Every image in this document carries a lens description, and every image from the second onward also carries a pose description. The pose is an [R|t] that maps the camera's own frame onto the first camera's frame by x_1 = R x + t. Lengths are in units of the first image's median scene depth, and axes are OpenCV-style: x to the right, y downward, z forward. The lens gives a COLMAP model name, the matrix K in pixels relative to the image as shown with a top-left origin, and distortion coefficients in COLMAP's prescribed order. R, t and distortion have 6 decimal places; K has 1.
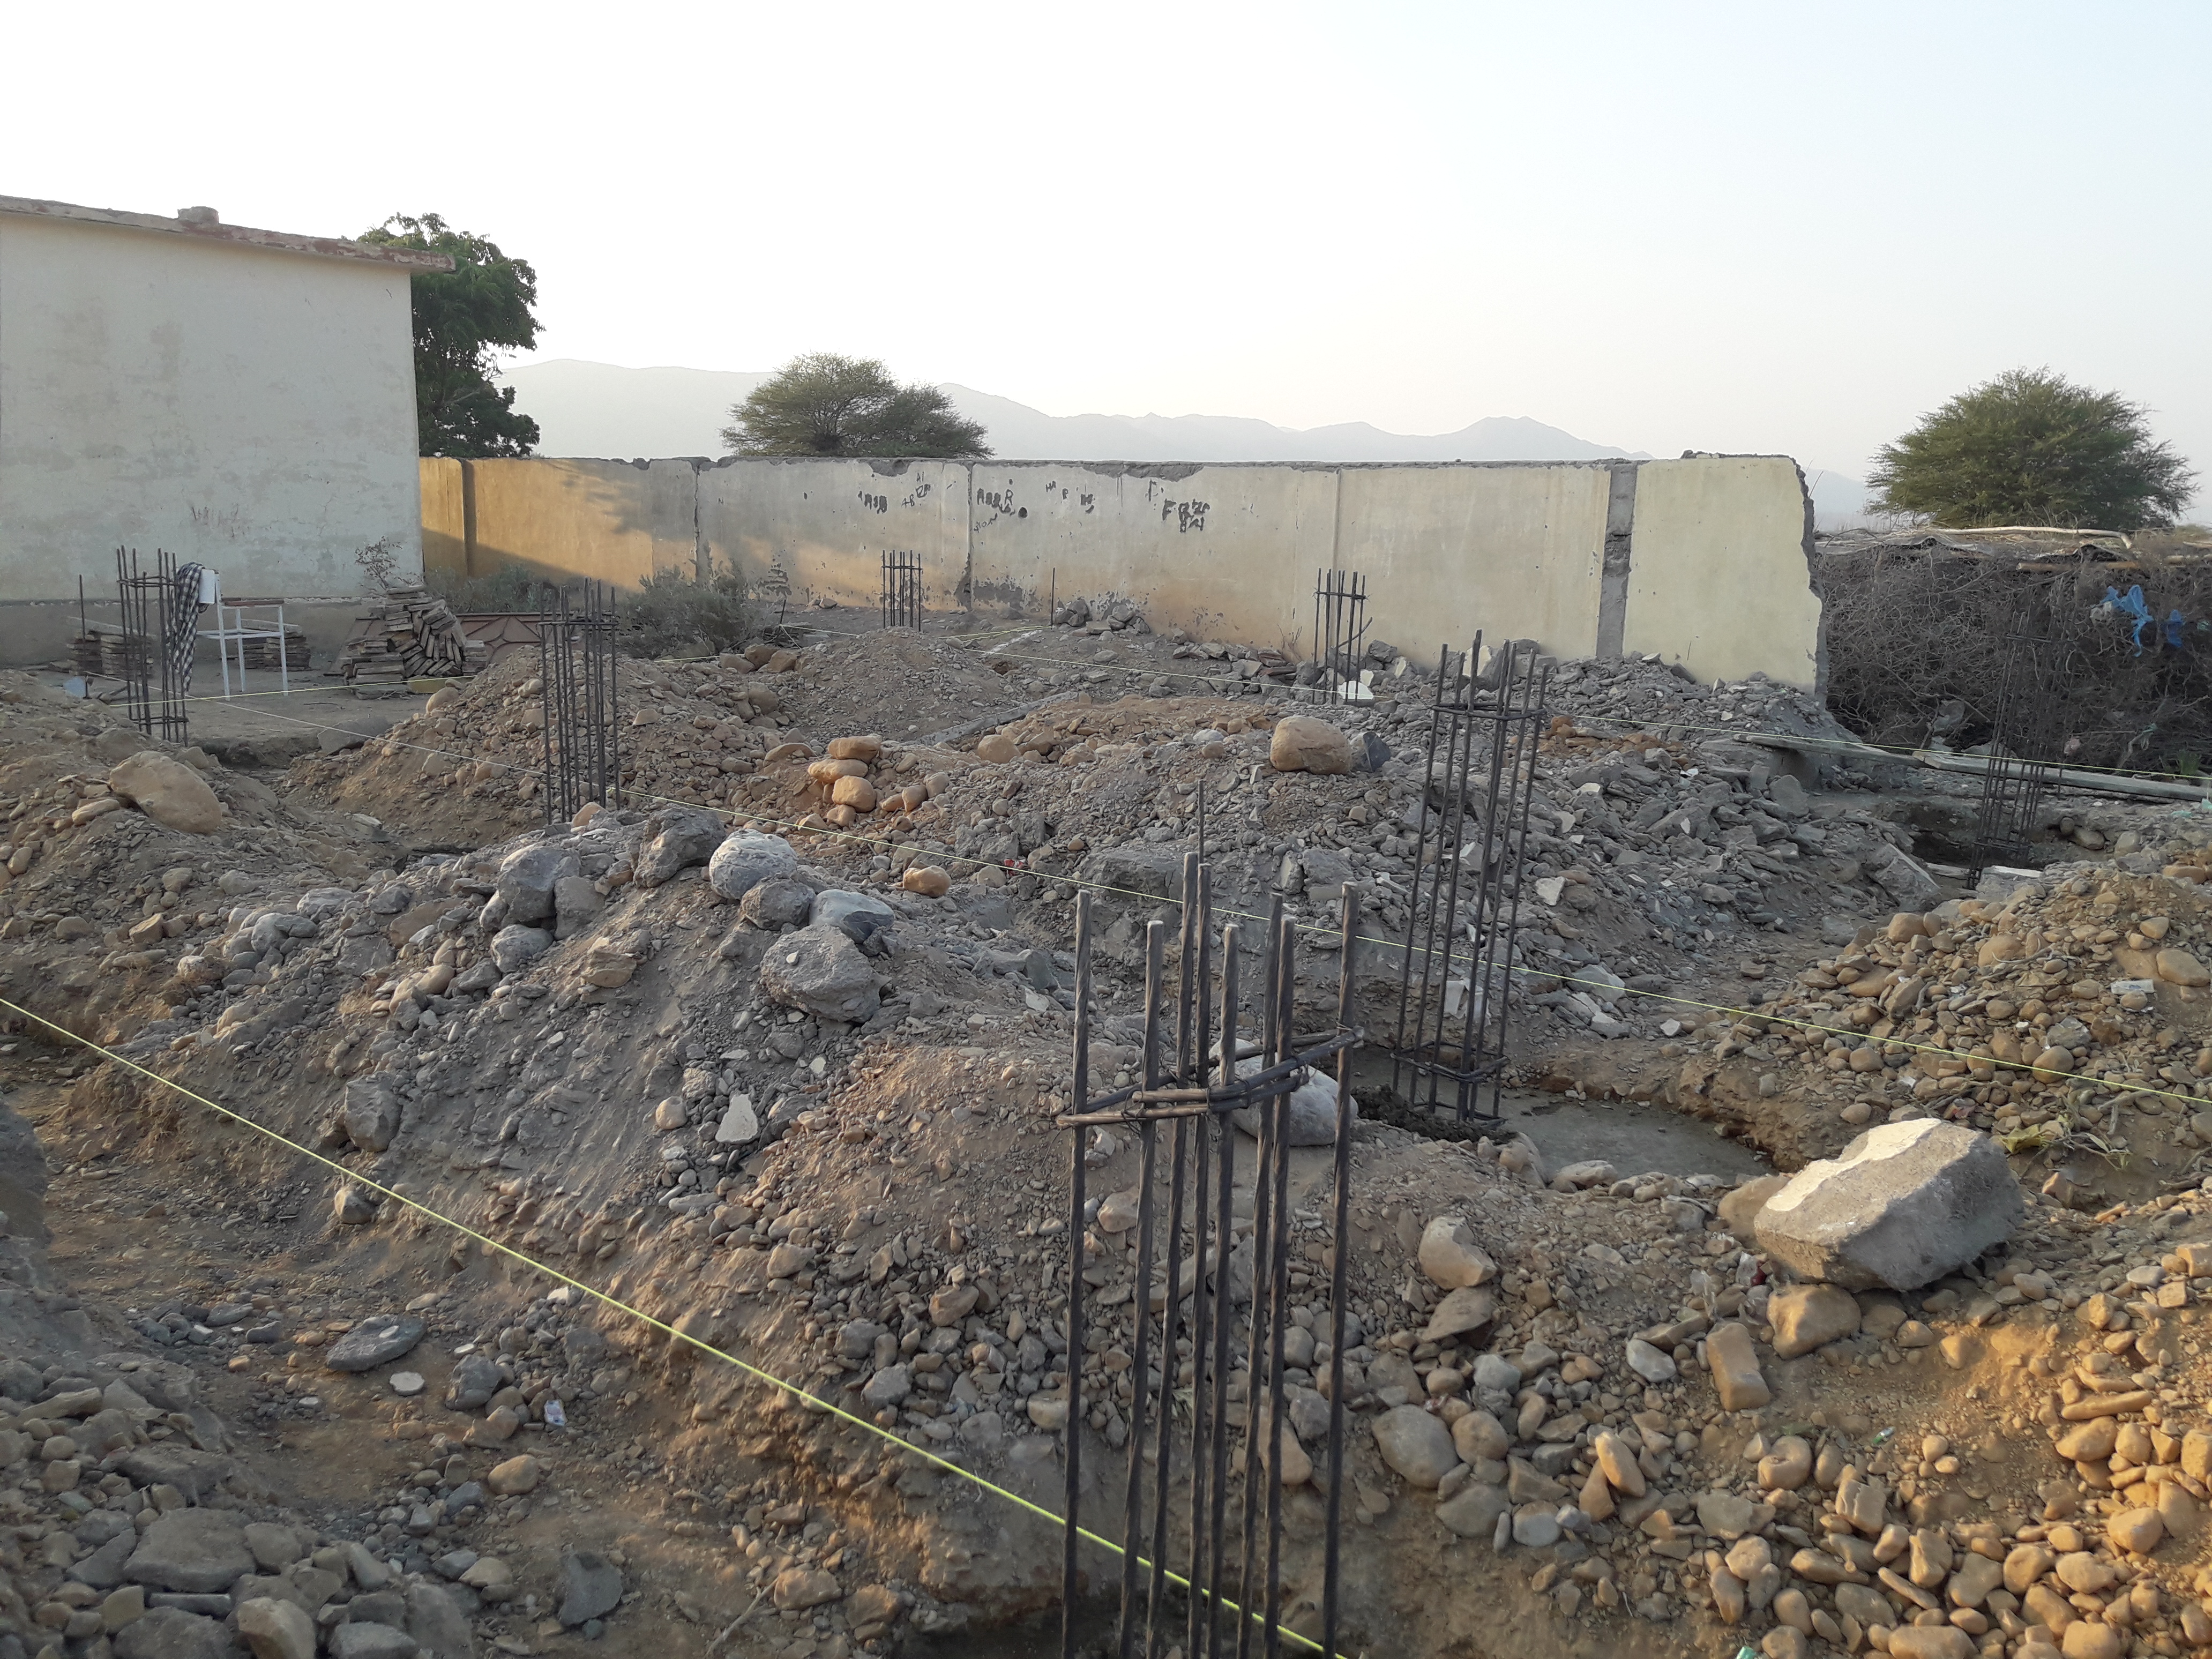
lens RADIAL K [[1804.0, 0, 1102.8], [0, 1804.0, 937.9], [0, 0, 1]] dist [0.202094, -0.447045]
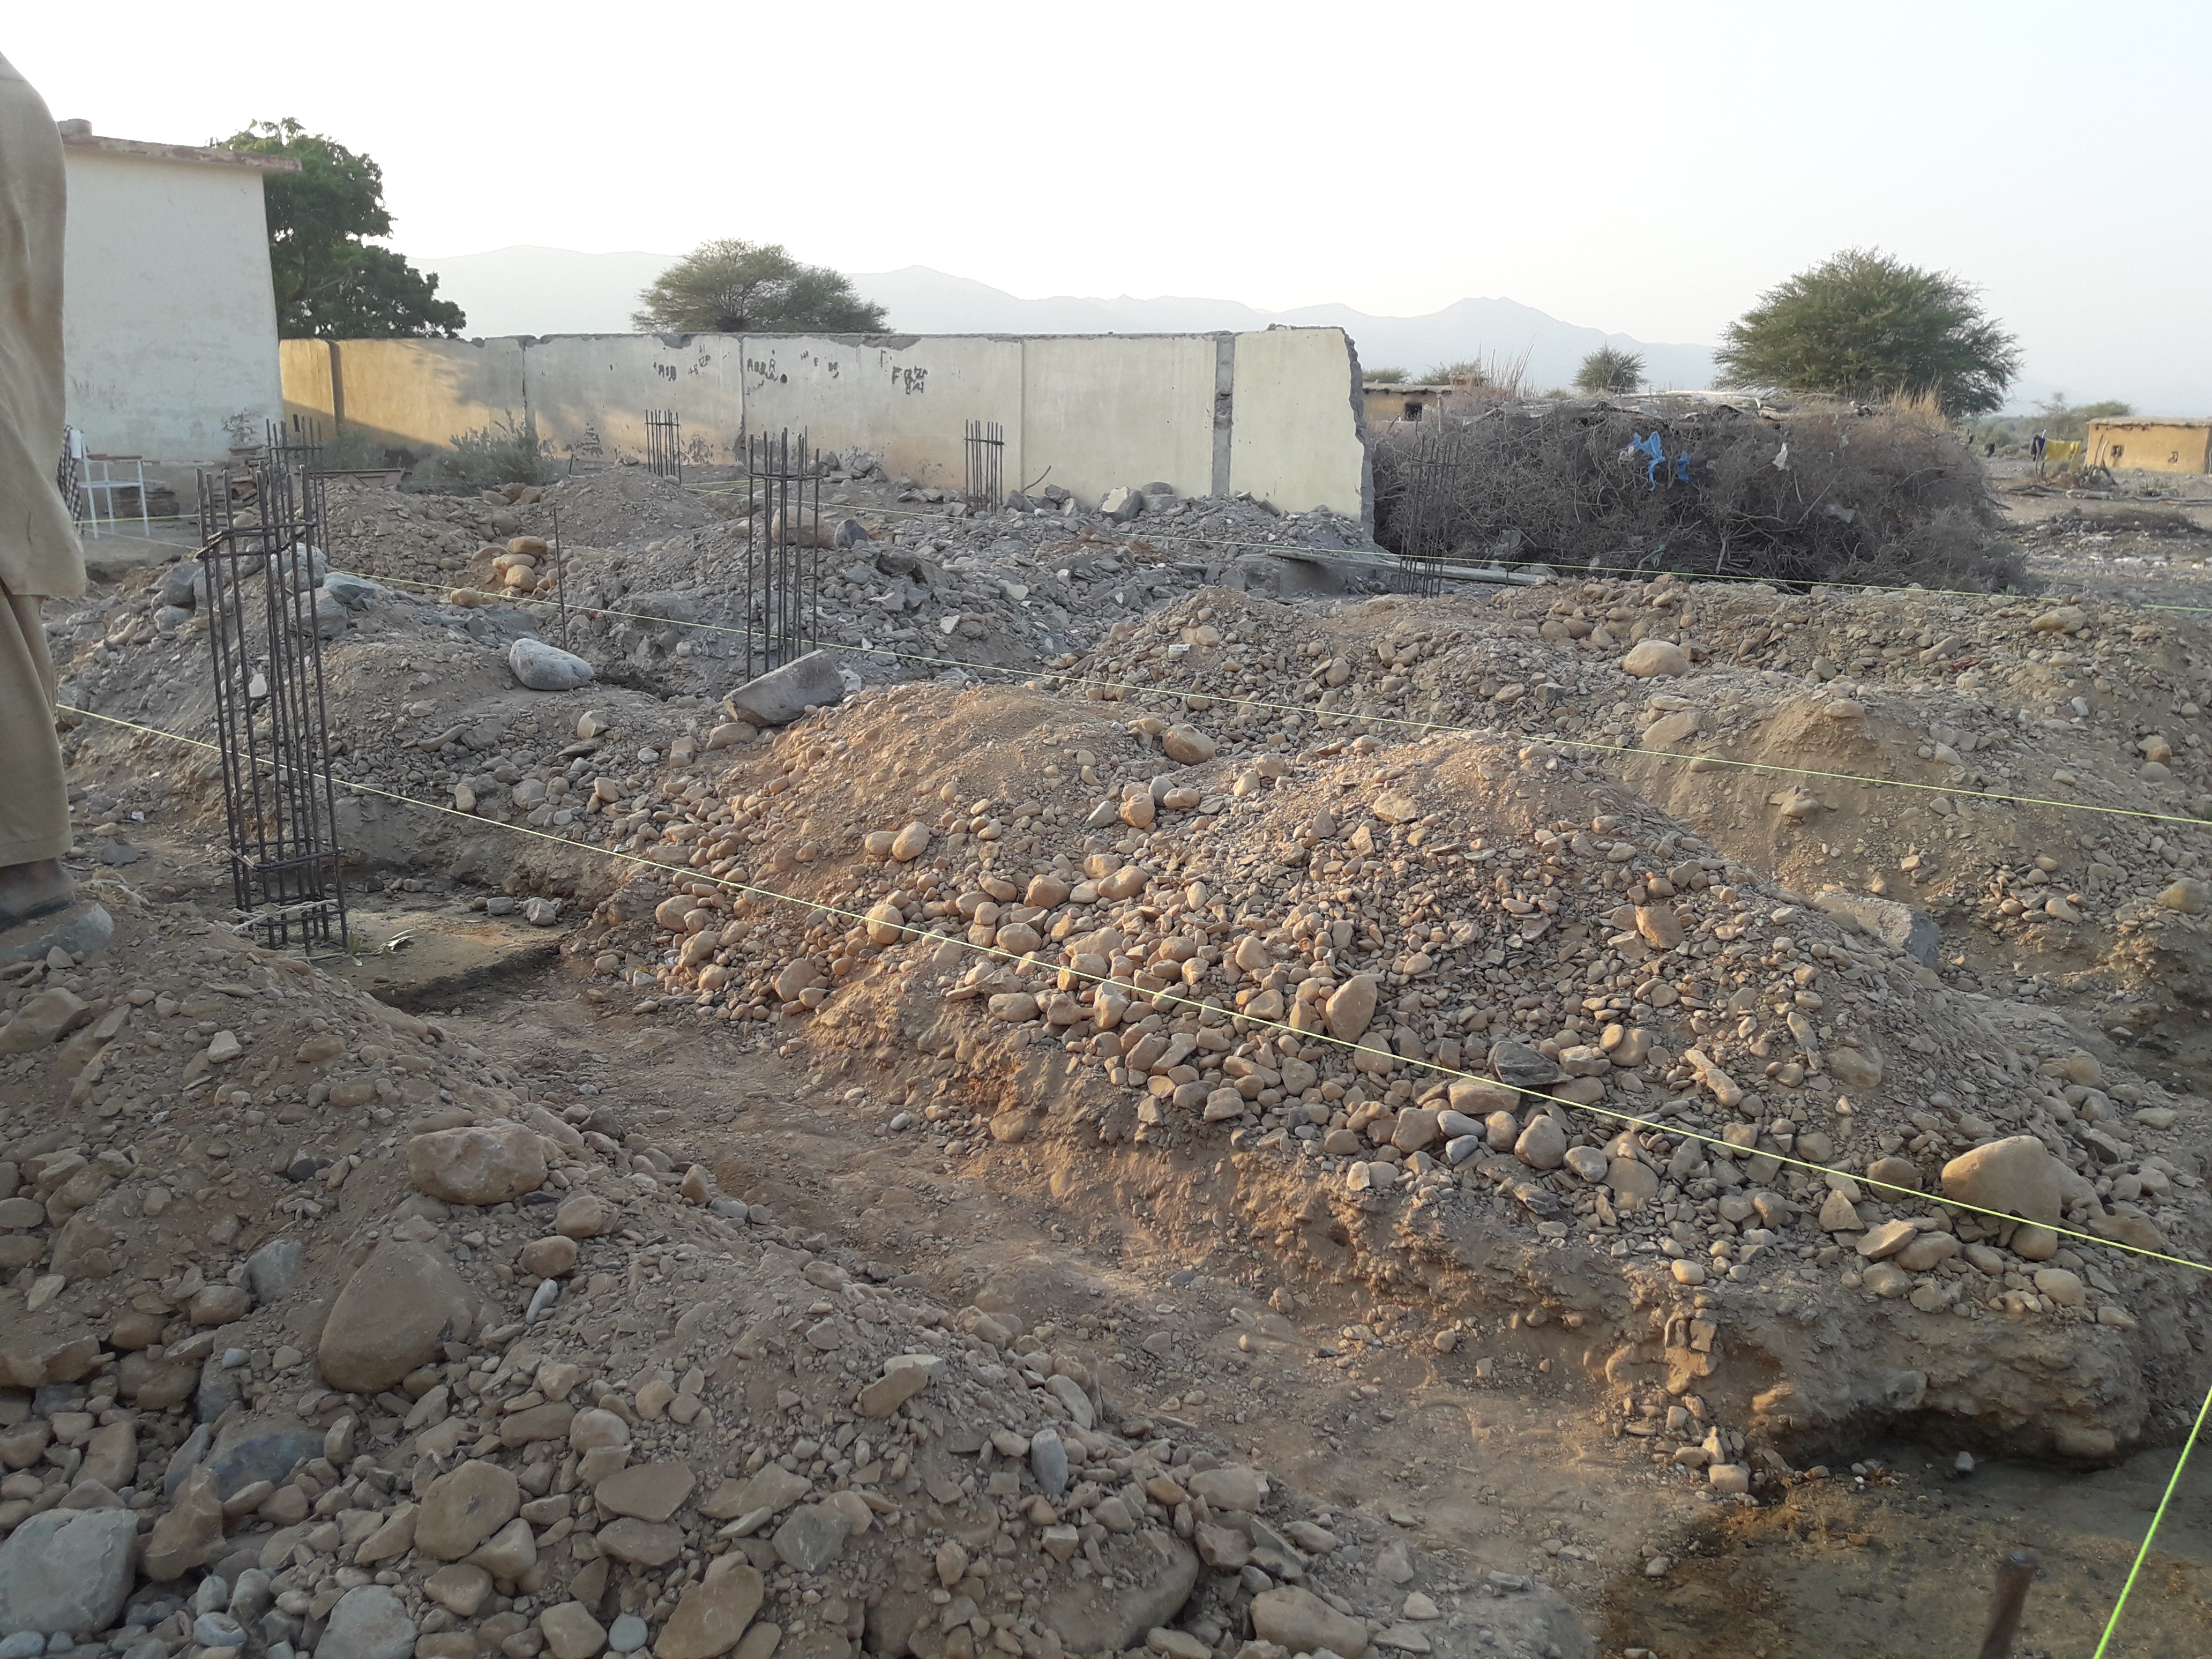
lens RADIAL K [[1809.7, 0, 1110.7], [0, 1809.7, 972.5], [0, 0, 1]] dist [0.097207, -0.174143]
pose [[0.999849, -0.010534, 0.013855, 0.155445], [0.009458, 0.997094, 0.075597, 0.063551], [-0.014611, -0.075454, 0.997042, -0.213674]]
